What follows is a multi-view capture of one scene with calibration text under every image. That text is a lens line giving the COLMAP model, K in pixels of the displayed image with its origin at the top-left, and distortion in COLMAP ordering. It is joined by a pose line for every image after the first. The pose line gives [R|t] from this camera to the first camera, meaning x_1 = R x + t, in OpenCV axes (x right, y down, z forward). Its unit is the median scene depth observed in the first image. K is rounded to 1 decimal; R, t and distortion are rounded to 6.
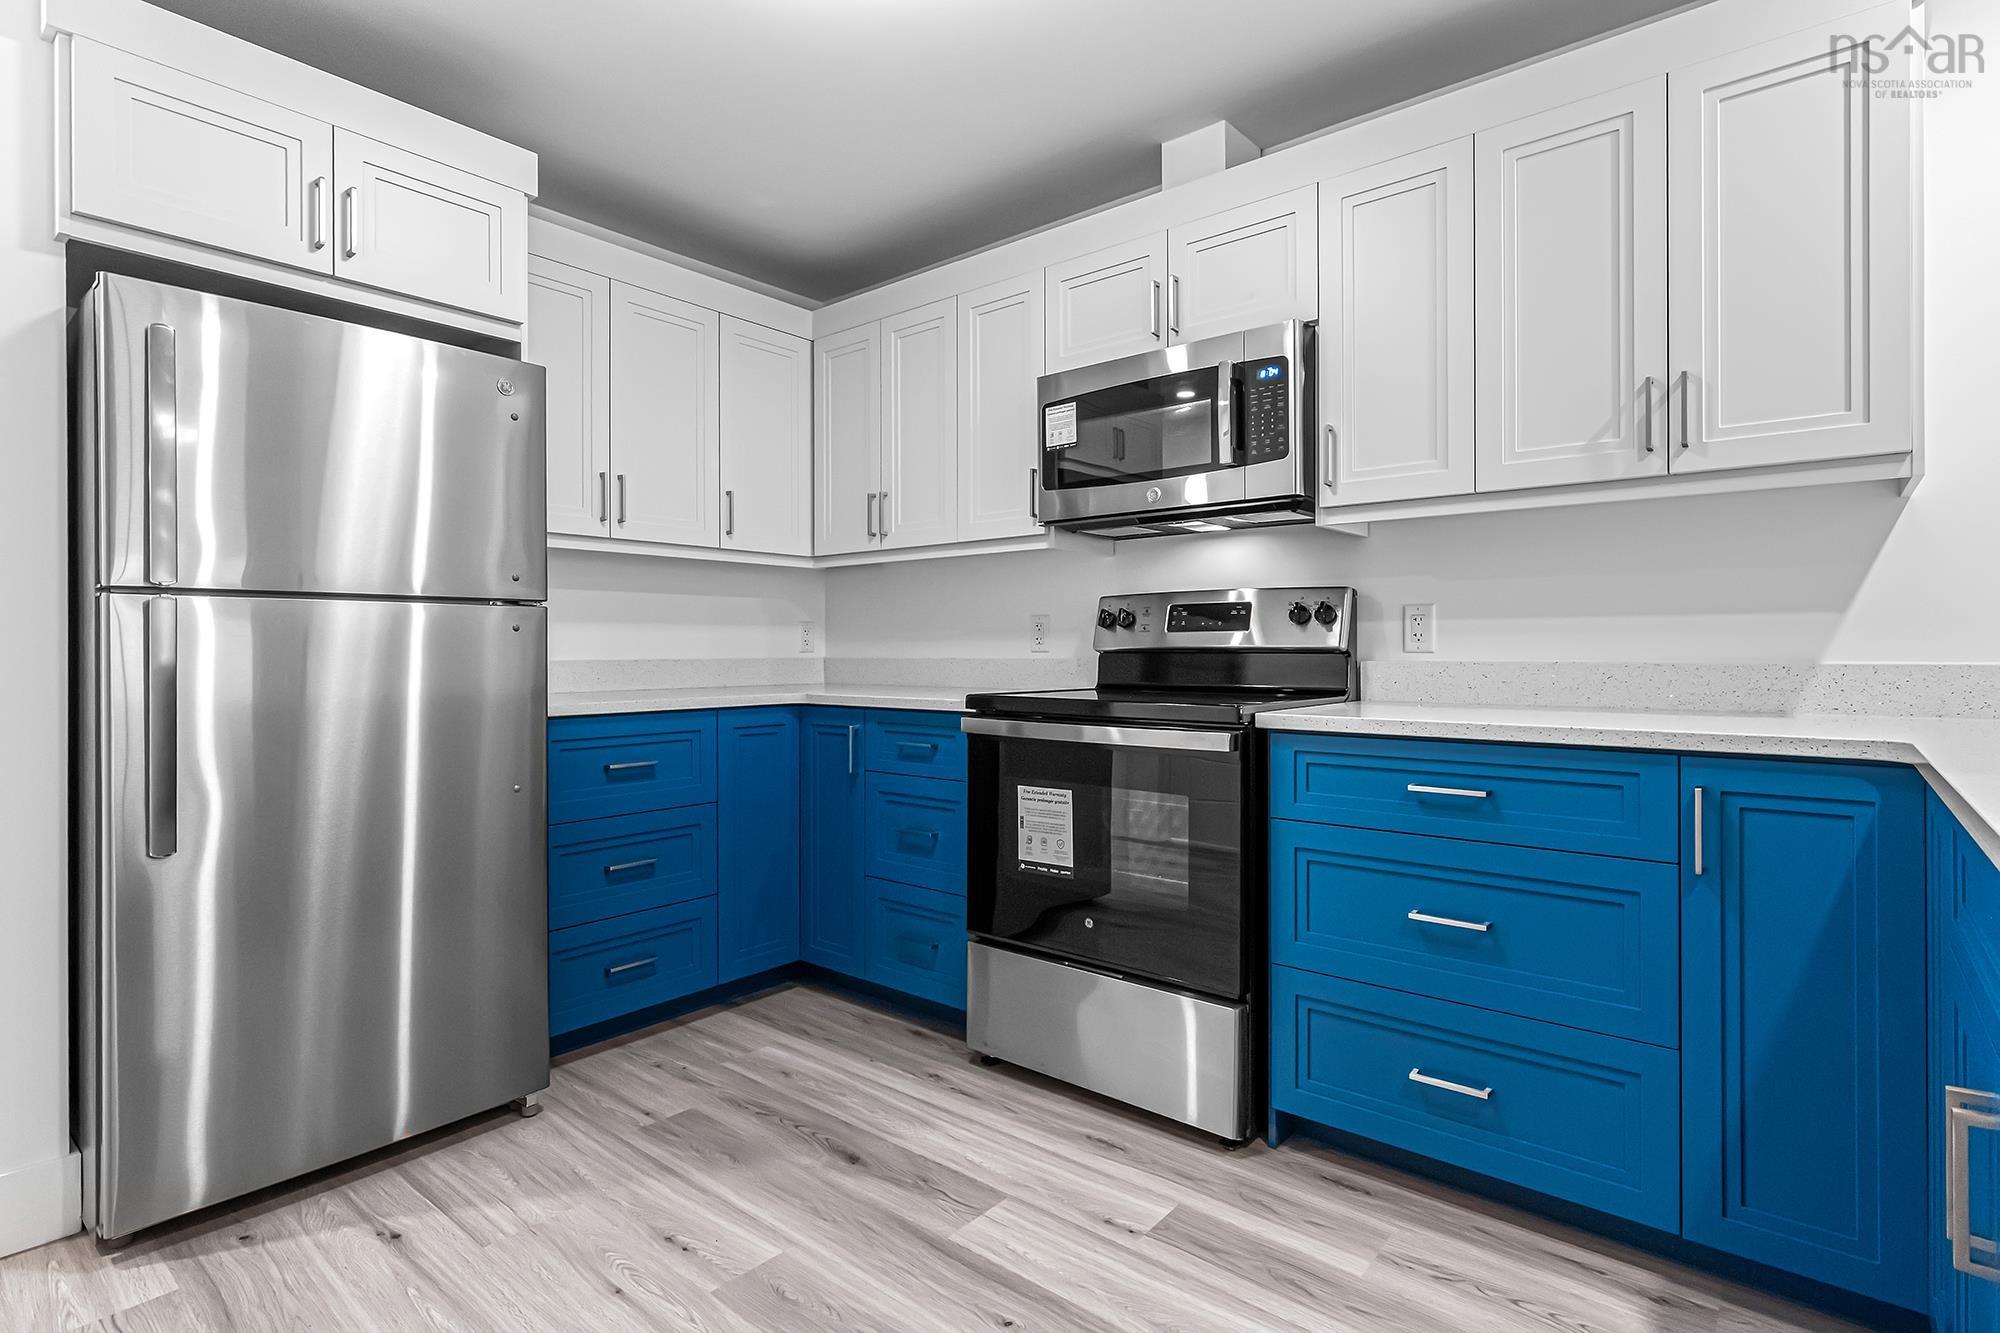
lens RADIAL K [[968.8, 0, 1015.2], [0, 968.8, 645.9], [0, 0, 1]] dist [0.001446, -0.000036]
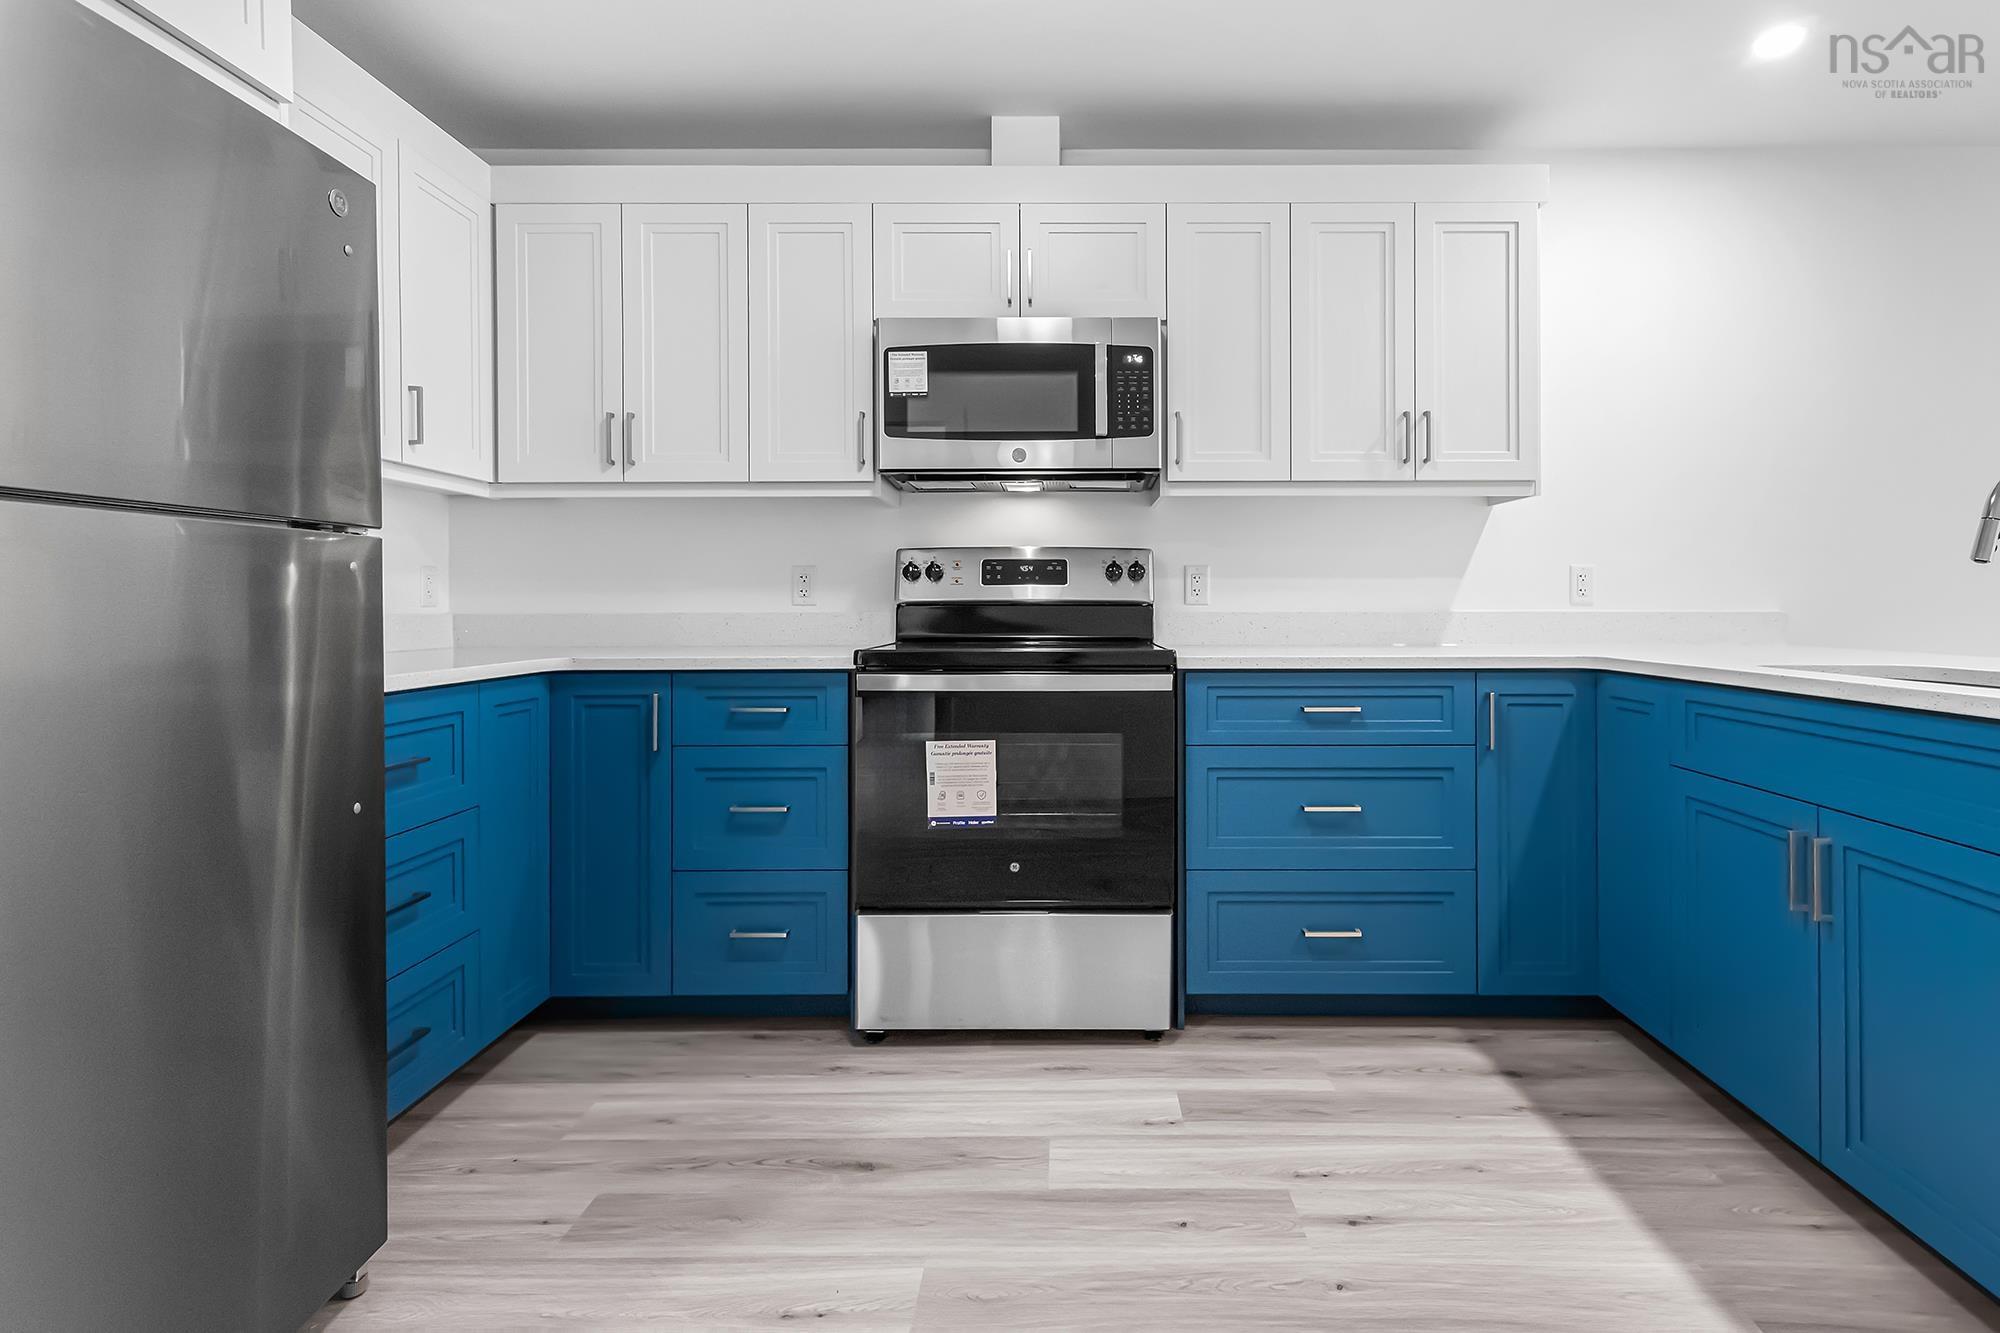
lens RADIAL K [[983.9, 0, 1065.3], [0, 983.9, 599.6], [0, 0, 1]] dist [0.007822, 0.000211]
pose [[0.777848, 0.003124, 0.628445, -0.528650], [-0.001903, 0.999995, -0.002616, 0.004246], [-0.628450, 0.000839, 0.777850, 0.149606]]
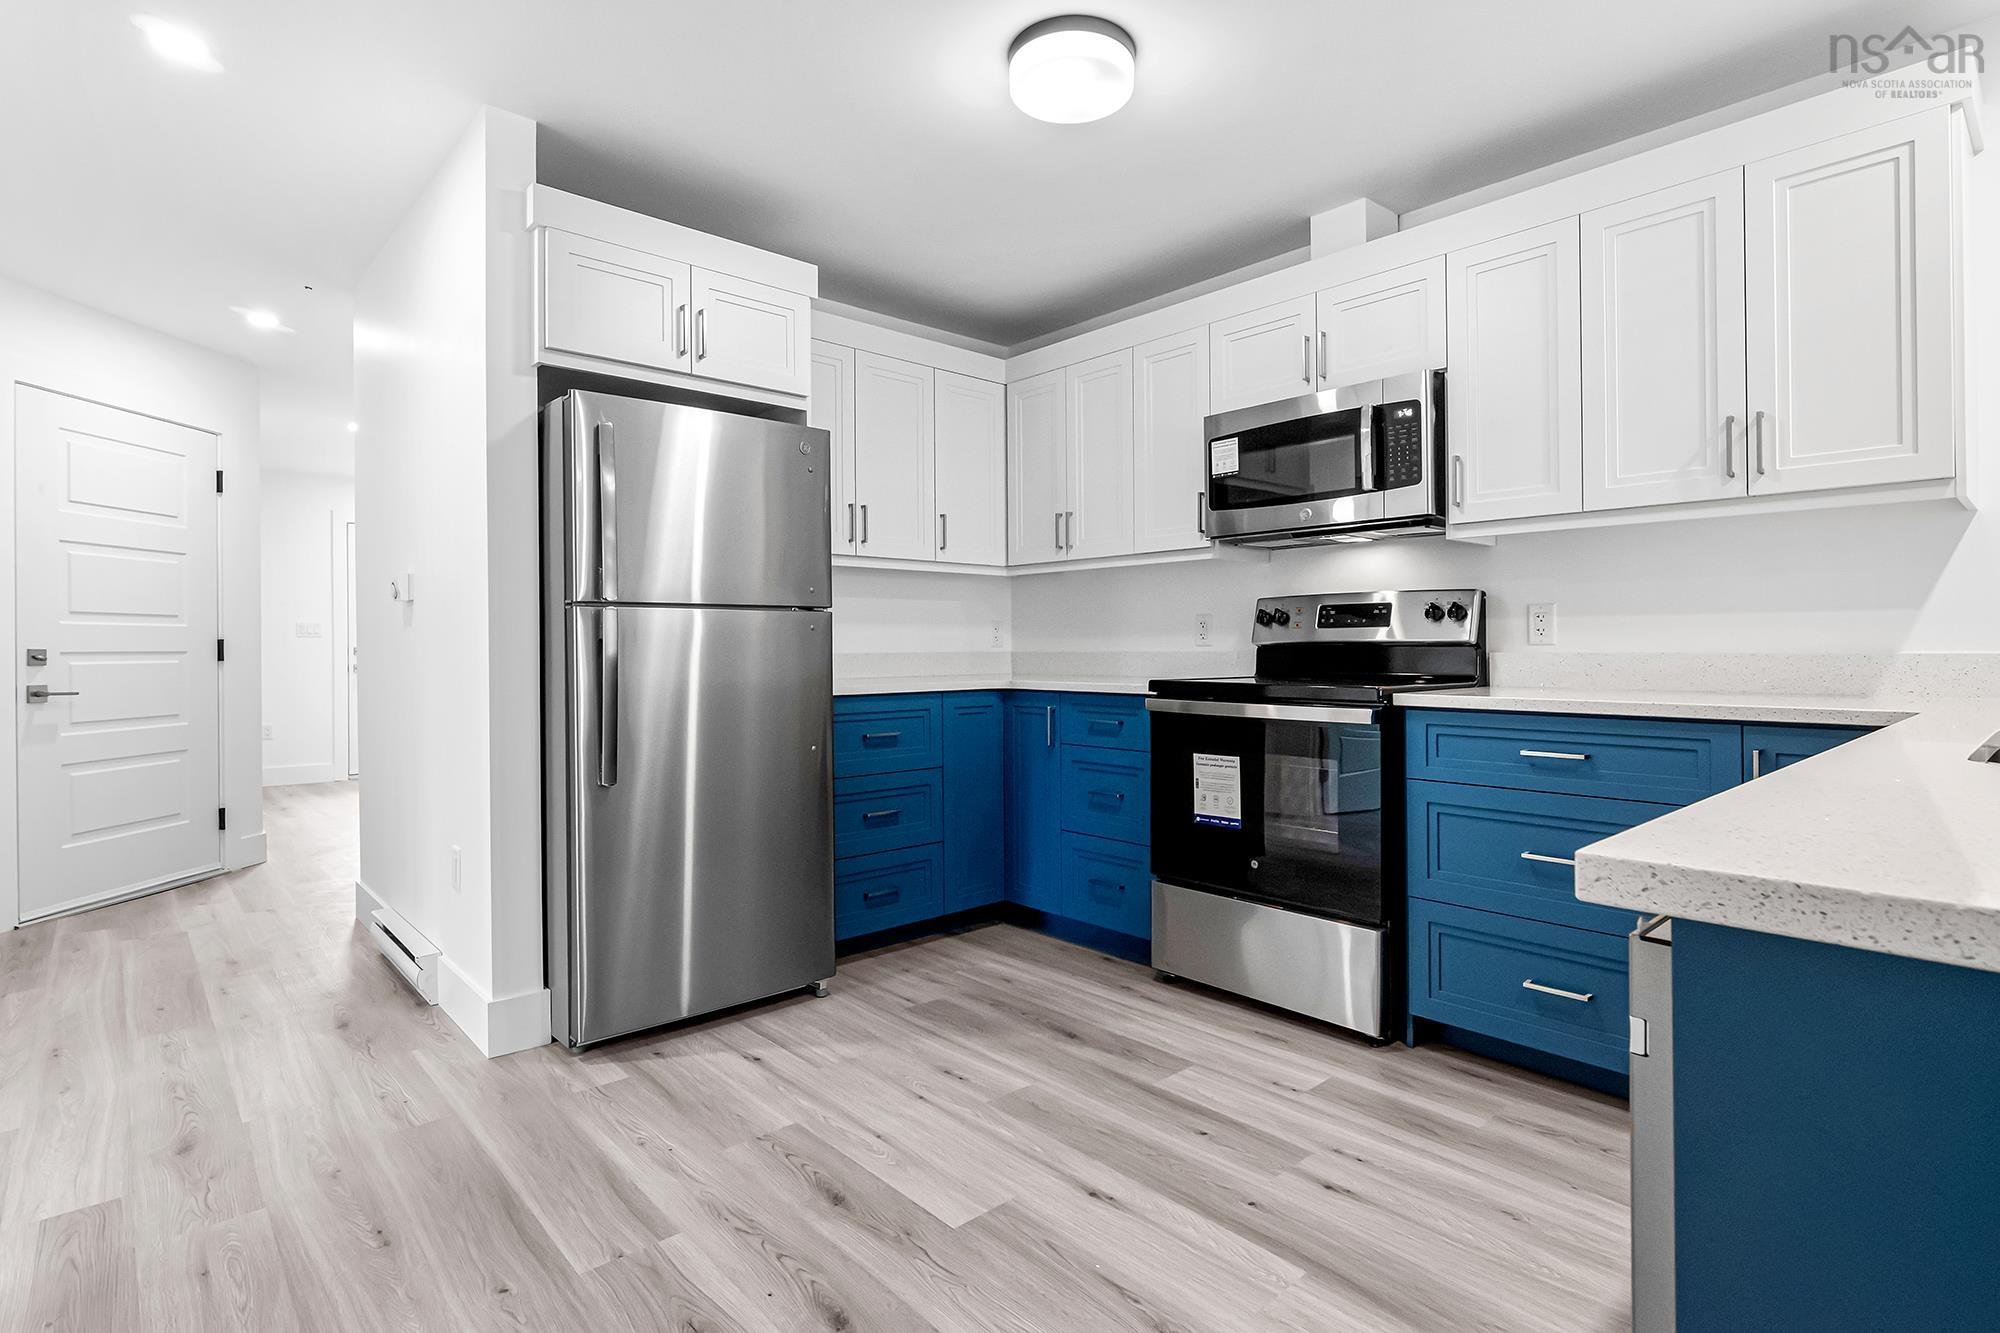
lens RADIAL K [[971.8, 0, 1008.4], [0, 971.8, 633.9], [0, 0, 1]] dist [0.000093, -0.000850]
pose [[0.989156, -0.004850, -0.146792, -0.049834], [0.003645, 0.999957, -0.008481, 0.001461], [0.146826, 0.007854, 0.989131, -0.268778]]
